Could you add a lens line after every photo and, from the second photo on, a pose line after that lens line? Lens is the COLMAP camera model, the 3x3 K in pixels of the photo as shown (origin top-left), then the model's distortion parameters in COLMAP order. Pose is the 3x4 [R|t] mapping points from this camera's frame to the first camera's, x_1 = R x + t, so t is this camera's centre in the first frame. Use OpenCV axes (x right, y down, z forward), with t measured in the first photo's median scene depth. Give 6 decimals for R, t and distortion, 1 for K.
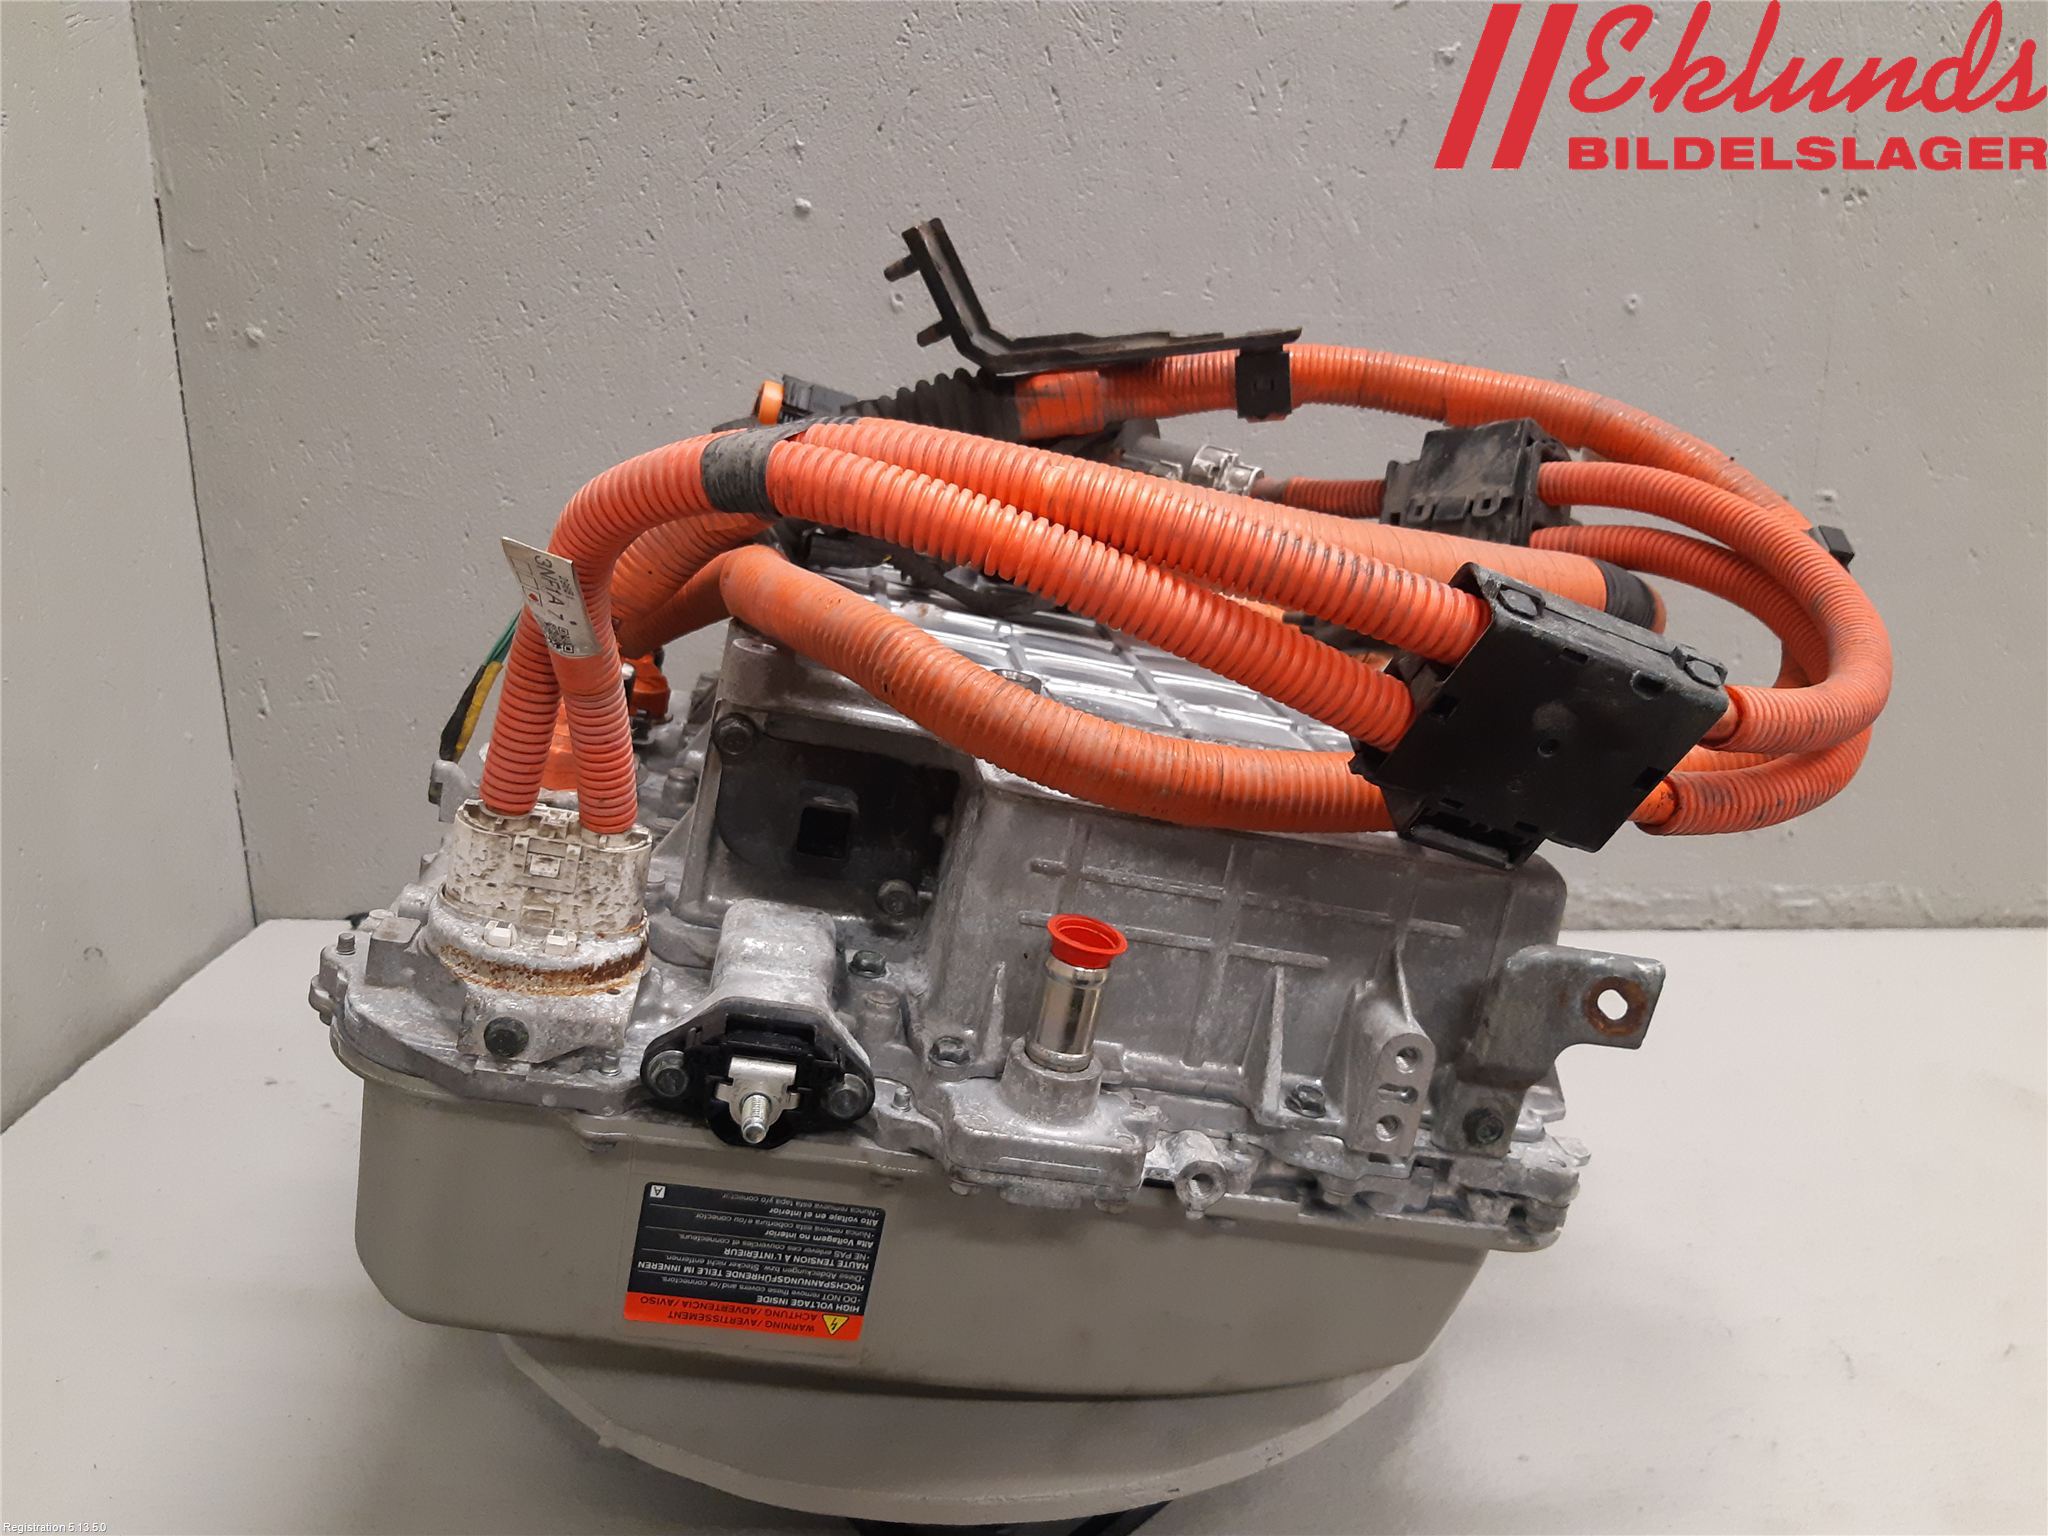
lens RADIAL K [[1565.4, 0, 1024.1], [0, 1565.4, 764.4], [0, 0, 1]] dist [-0.013356, -0.027835]
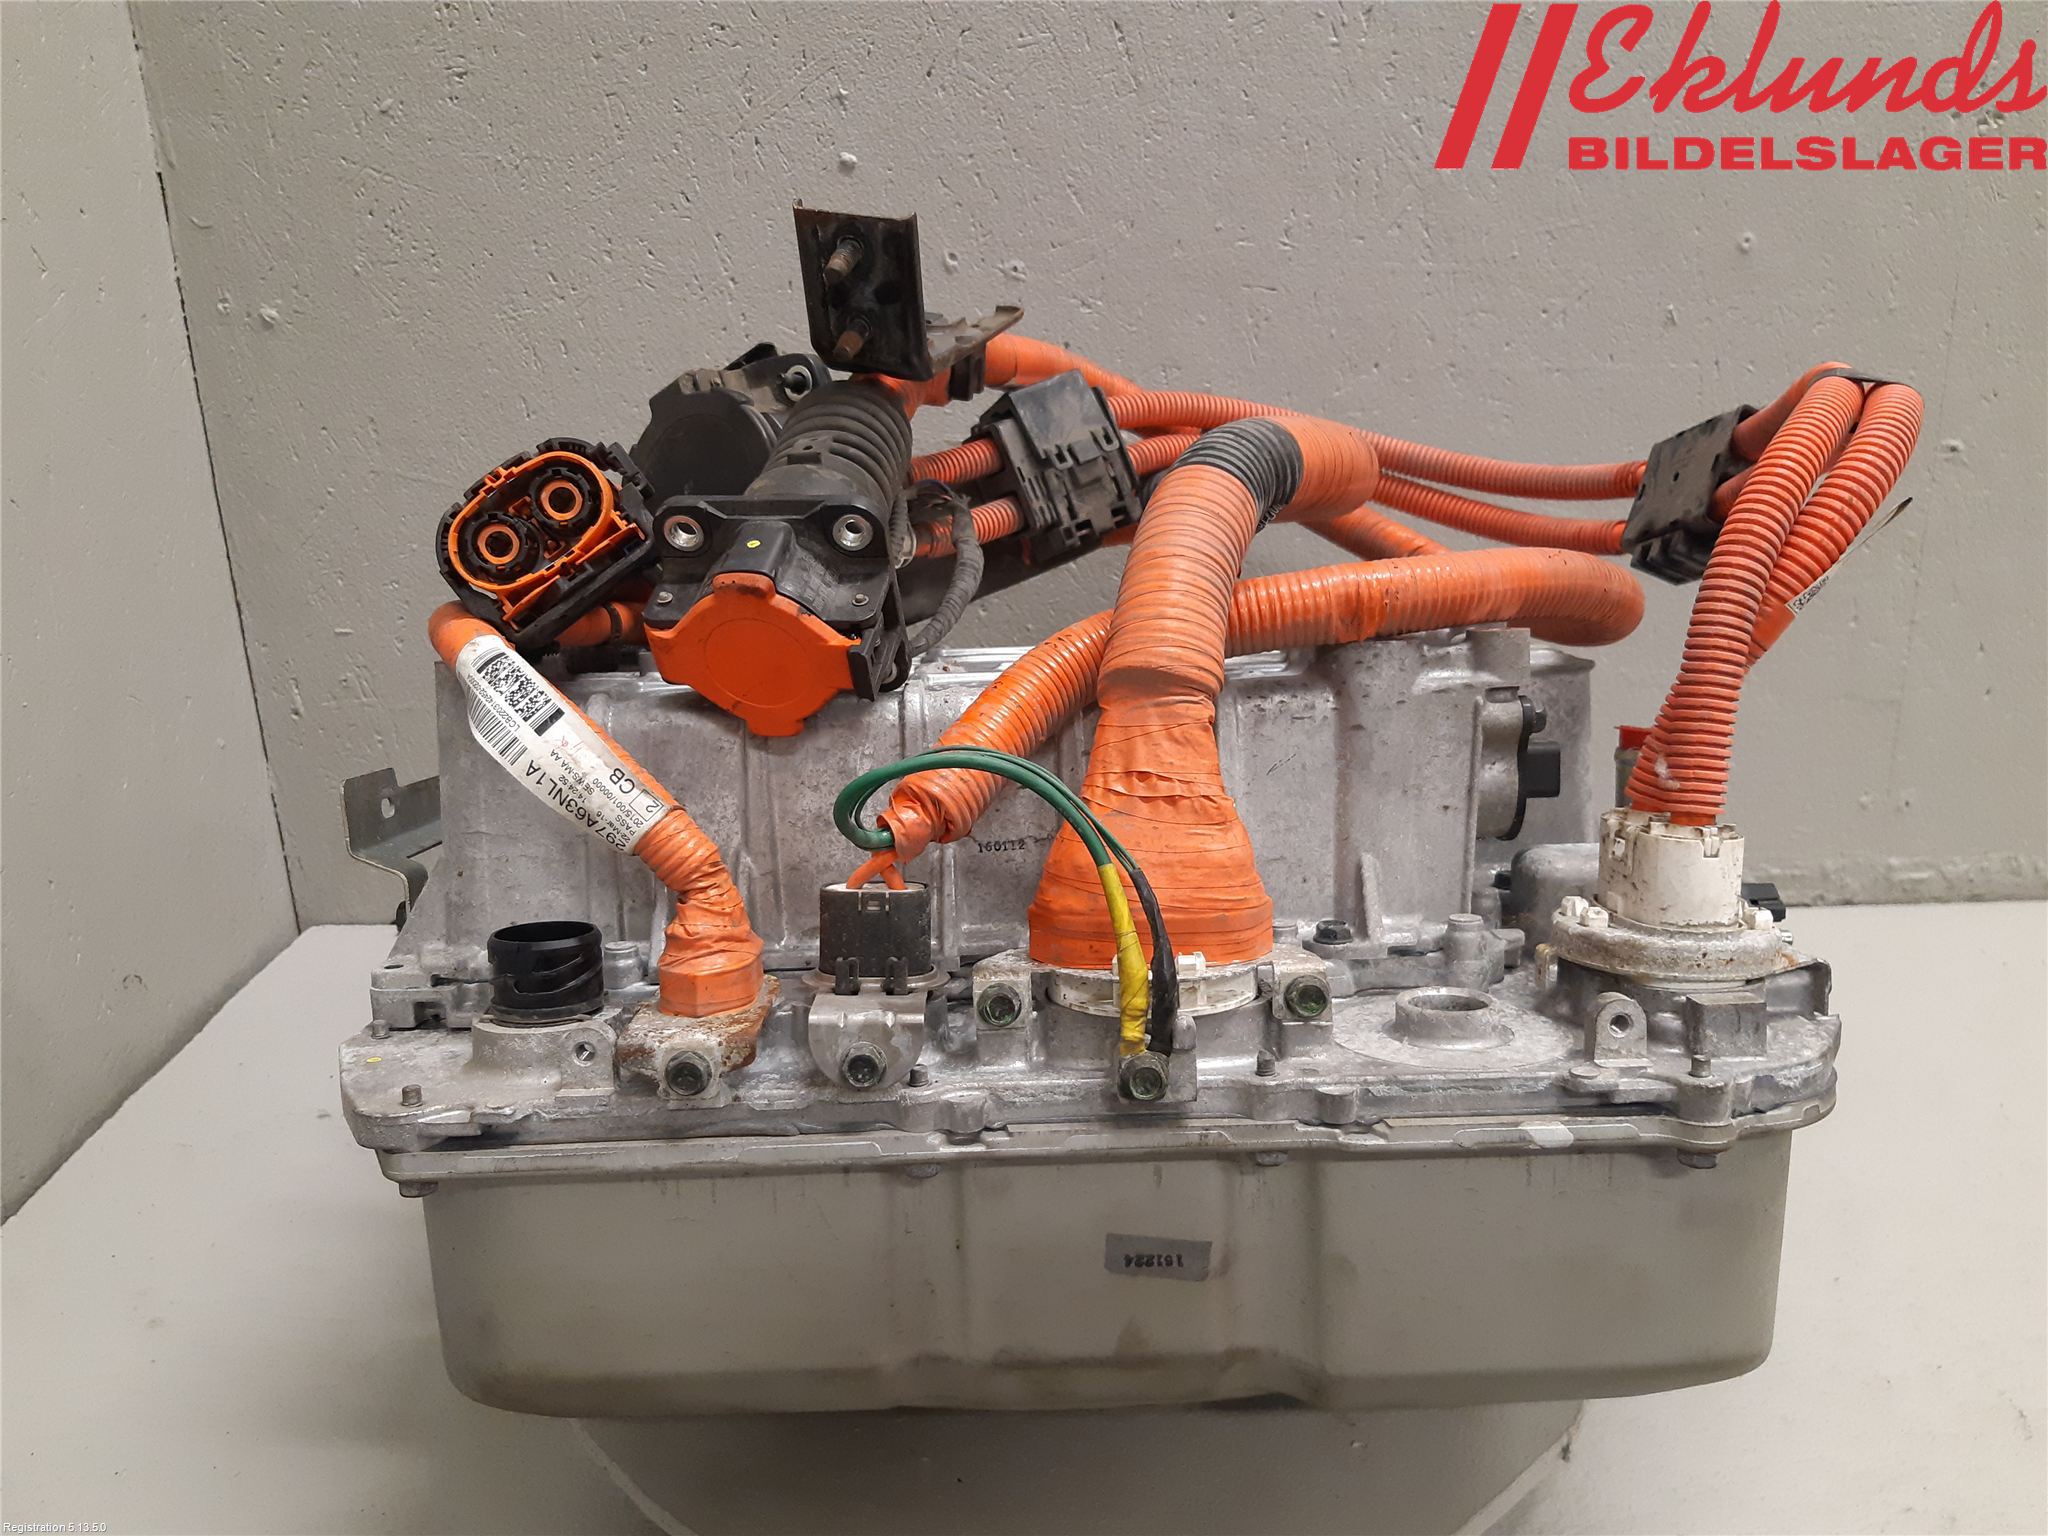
lens RADIAL K [[1565.4, 0, 1025.5], [0, 1565.4, 764.9], [0, 0, 1]] dist [-0.013356, -0.027835]
pose [[0.999595, -0.022001, -0.018040, -0.027192], [0.022908, 0.998398, 0.051728, -0.043933], [0.016873, -0.052120, 0.998498, 0.055741]]
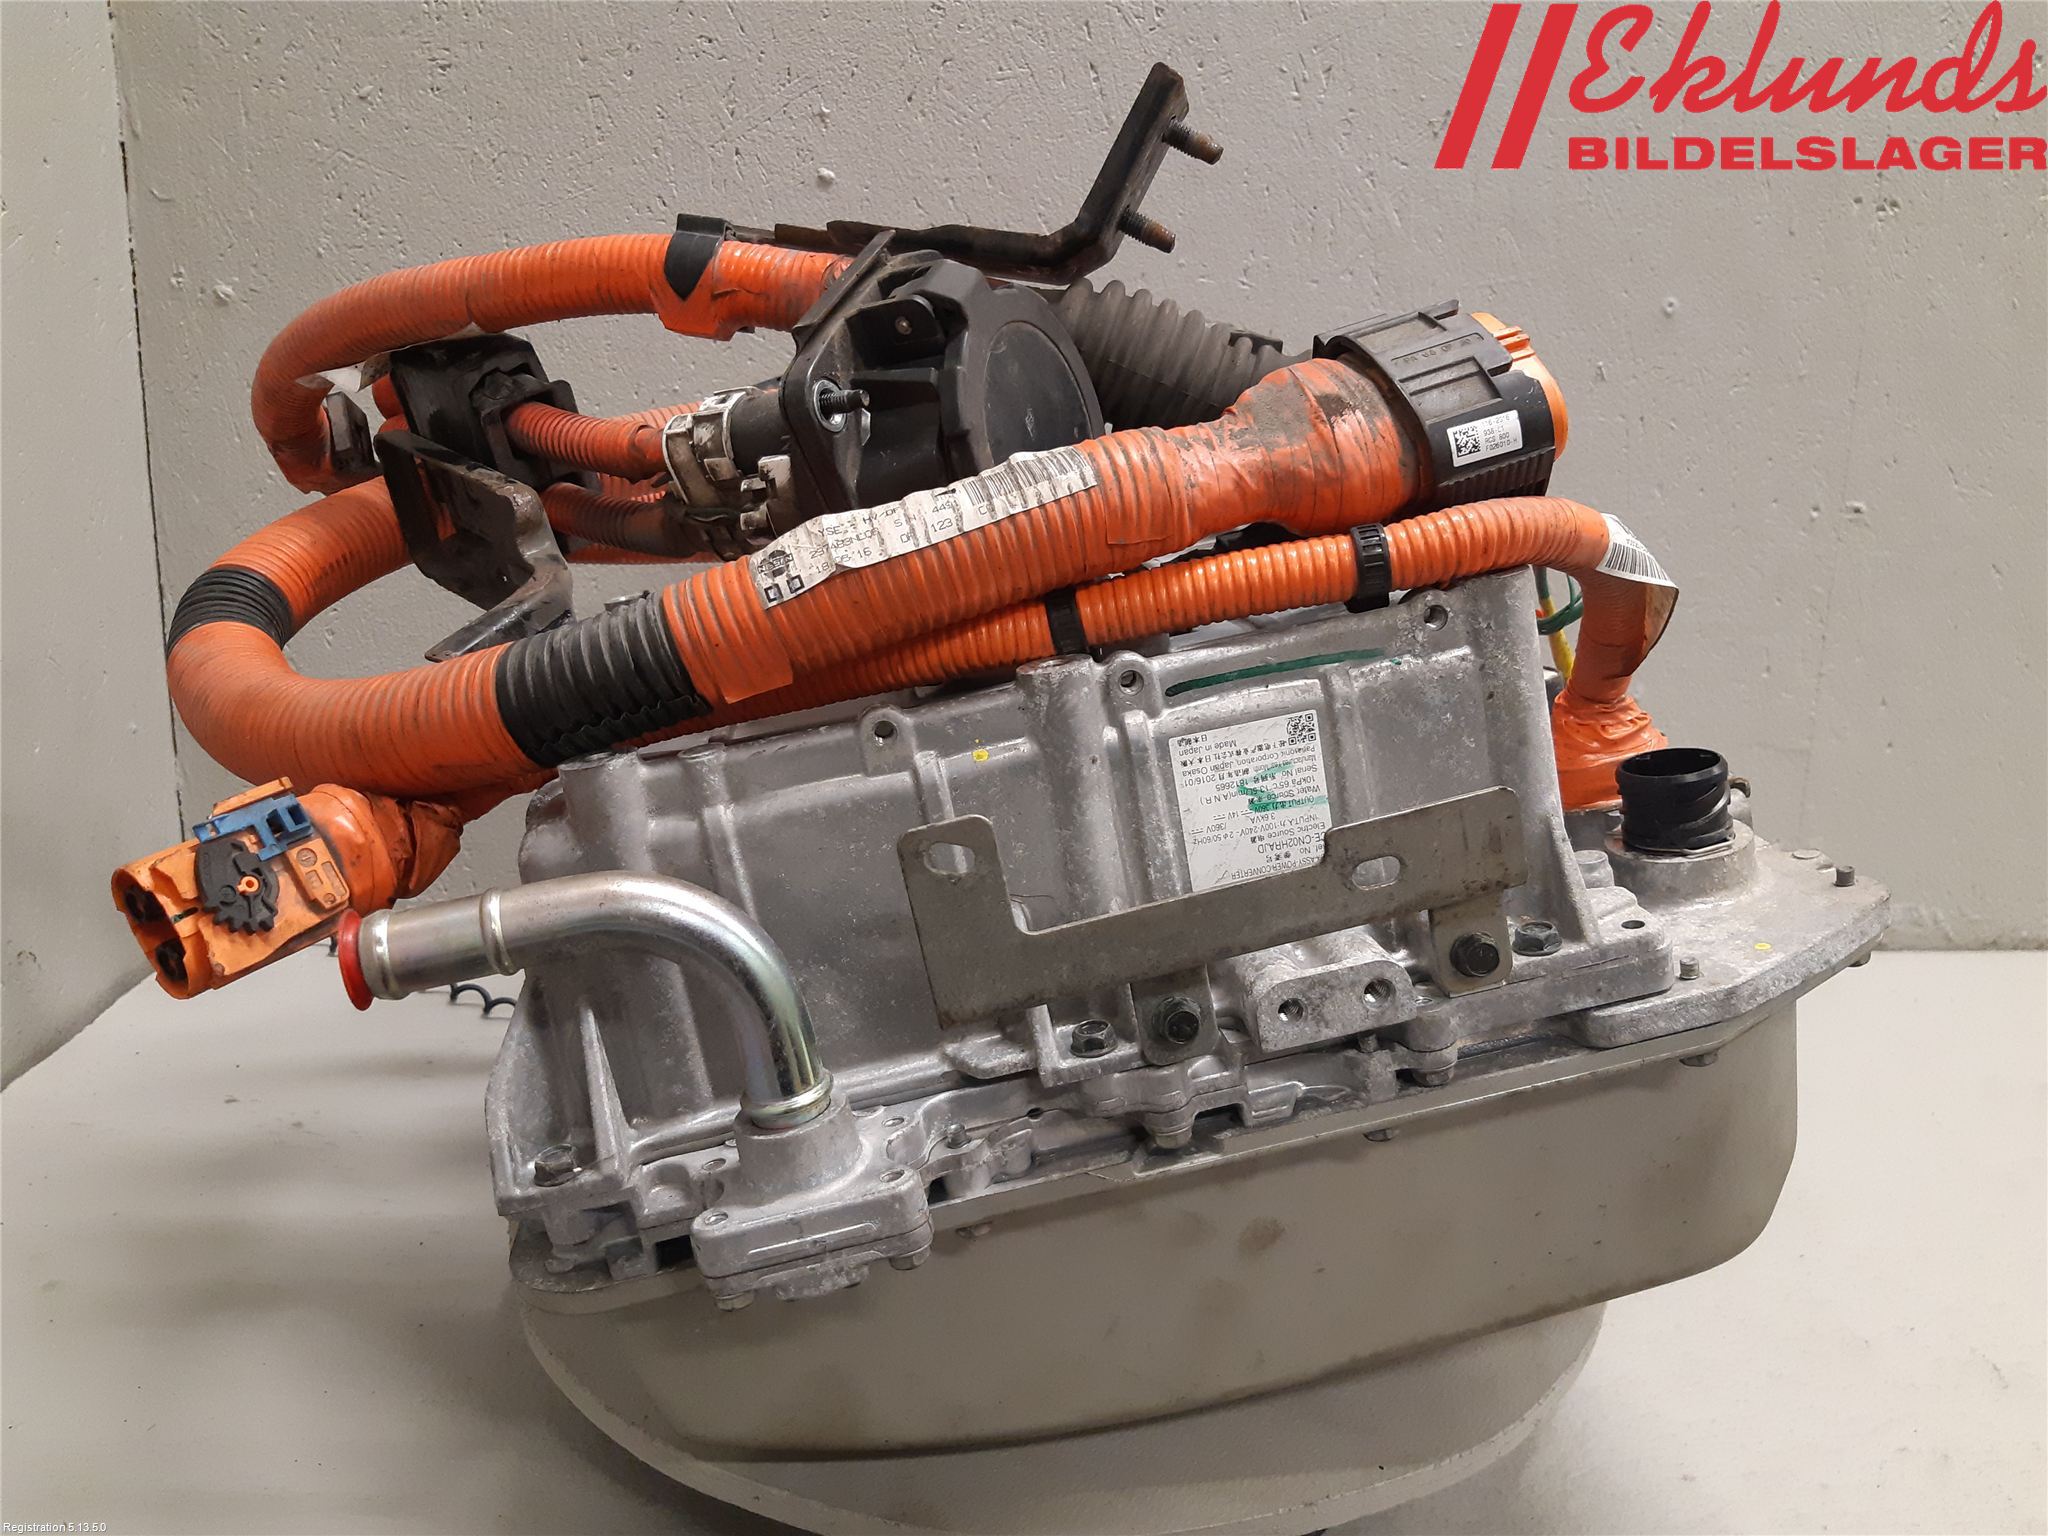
lens RADIAL K [[1565.4, 0, 1030.3], [0, 1565.4, 764.8], [0, 0, 1]] dist [-0.013356, -0.027835]
pose [[0.997346, 0.011827, 0.071836, -0.080905], [-0.008467, 0.998863, -0.046906, 0.043496], [-0.072309, 0.046173, 0.996313, 0.059823]]
